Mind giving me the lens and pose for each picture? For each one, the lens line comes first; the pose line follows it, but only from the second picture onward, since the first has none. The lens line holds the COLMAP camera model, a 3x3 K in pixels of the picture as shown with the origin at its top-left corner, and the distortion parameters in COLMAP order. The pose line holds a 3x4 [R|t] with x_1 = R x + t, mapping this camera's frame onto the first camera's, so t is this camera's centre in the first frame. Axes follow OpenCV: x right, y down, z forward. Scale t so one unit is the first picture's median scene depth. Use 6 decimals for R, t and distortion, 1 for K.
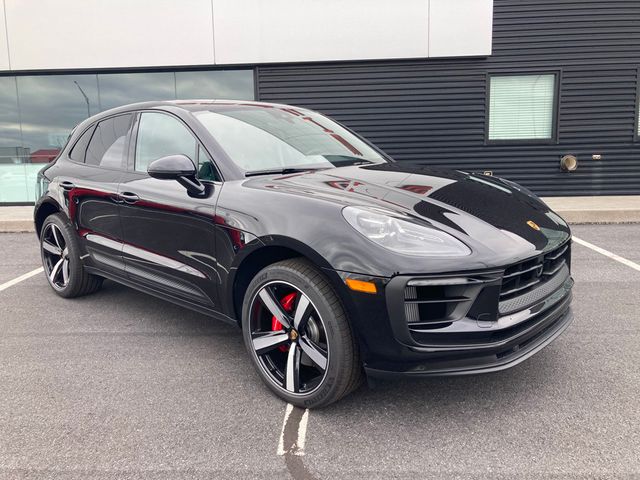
lens RADIAL K [[516.7, 0, 315.2], [0, 516.7, 238.0], [0, 0, 1]] dist [0.020473, 0.007623]
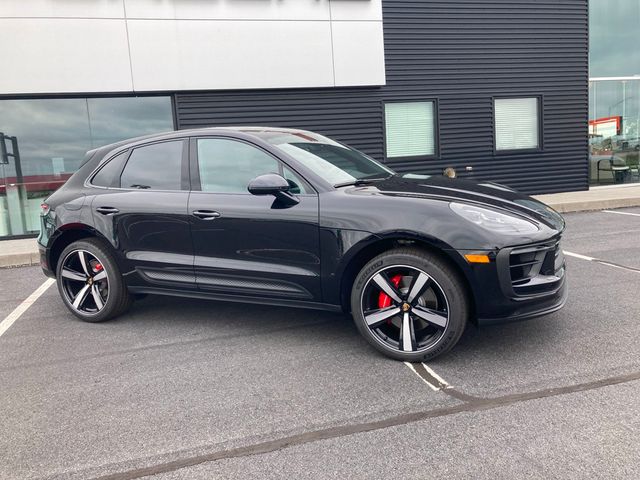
lens RADIAL K [[516.7, 0, 317.3], [0, 516.7, 235.8], [0, 0, 1]] dist [0.020473, 0.007623]
pose [[0.951114, -0.076885, 0.299118, -0.458580], [0.090627, 0.995360, -0.032323, 0.024688], [-0.295245, 0.057851, 0.953669, -0.124917]]
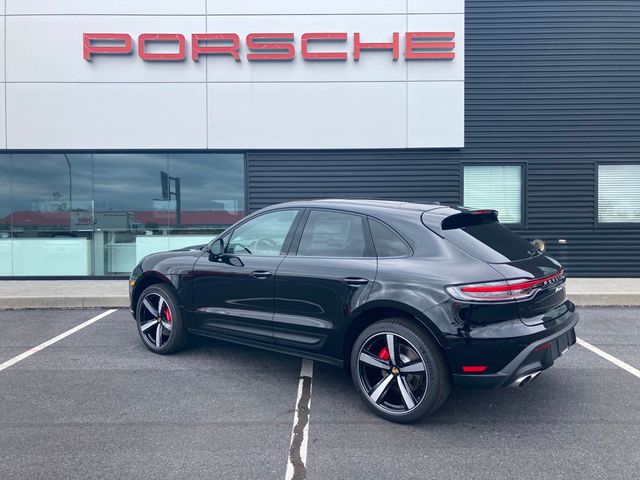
lens RADIAL K [[516.7, 0, 324.9], [0, 516.7, 238.8], [0, 0, 1]] dist [0.020473, 0.007623]
pose [[0.998322, 0.016121, 0.055616, -0.025629], [-0.008955, 0.991892, -0.126765, -0.053605], [-0.057208, 0.126054, 0.990372, -0.093365]]
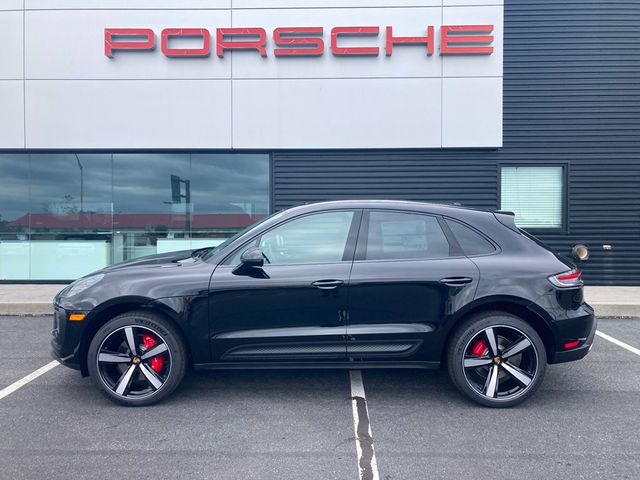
lens RADIAL K [[516.7, 0, 321.1], [0, 516.7, 240.3], [0, 0, 1]] dist [0.020473, 0.007623]
pose [[0.999195, 0.021377, 0.033953, -0.128790], [-0.016774, 0.991310, -0.130469, -0.071631], [-0.036447, 0.129794, 0.990871, 0.041365]]
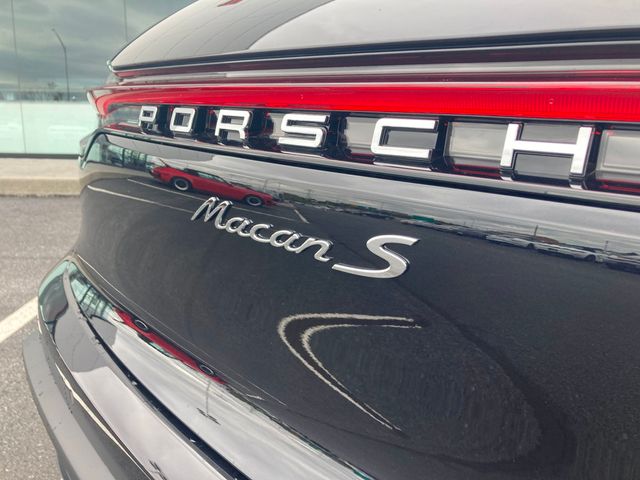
lens RADIAL K [[516.7, 0, 315.5], [0, 516.7, 237.3], [0, 0, 1]] dist [0.020473, 0.007623]
pose [[0.998582, 0.030044, 0.043955, -0.472239], [-0.032795, 0.997456, 0.063286, -0.028312], [-0.041942, -0.064637, 0.997027, 0.662798]]
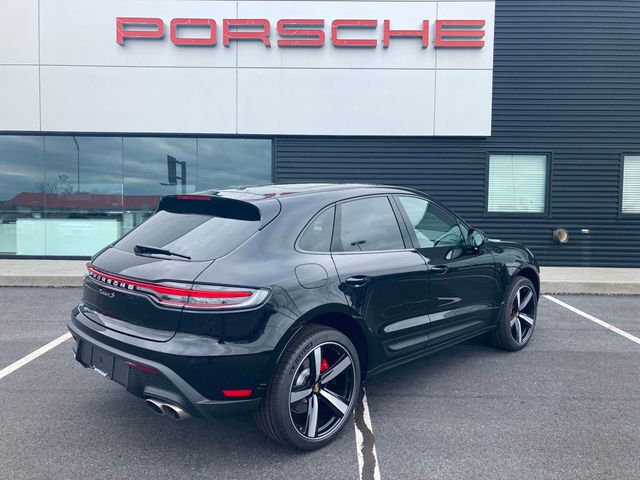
lens RADIAL K [[516.7, 0, 321.9], [0, 516.7, 244.1], [0, 0, 1]] dist [0.020473, 0.007623]
pose [[0.998514, 0.031618, 0.044382, -0.149385], [-0.027415, 0.995354, -0.092297, -0.034013], [-0.047094, 0.090943, 0.994742, -0.139128]]
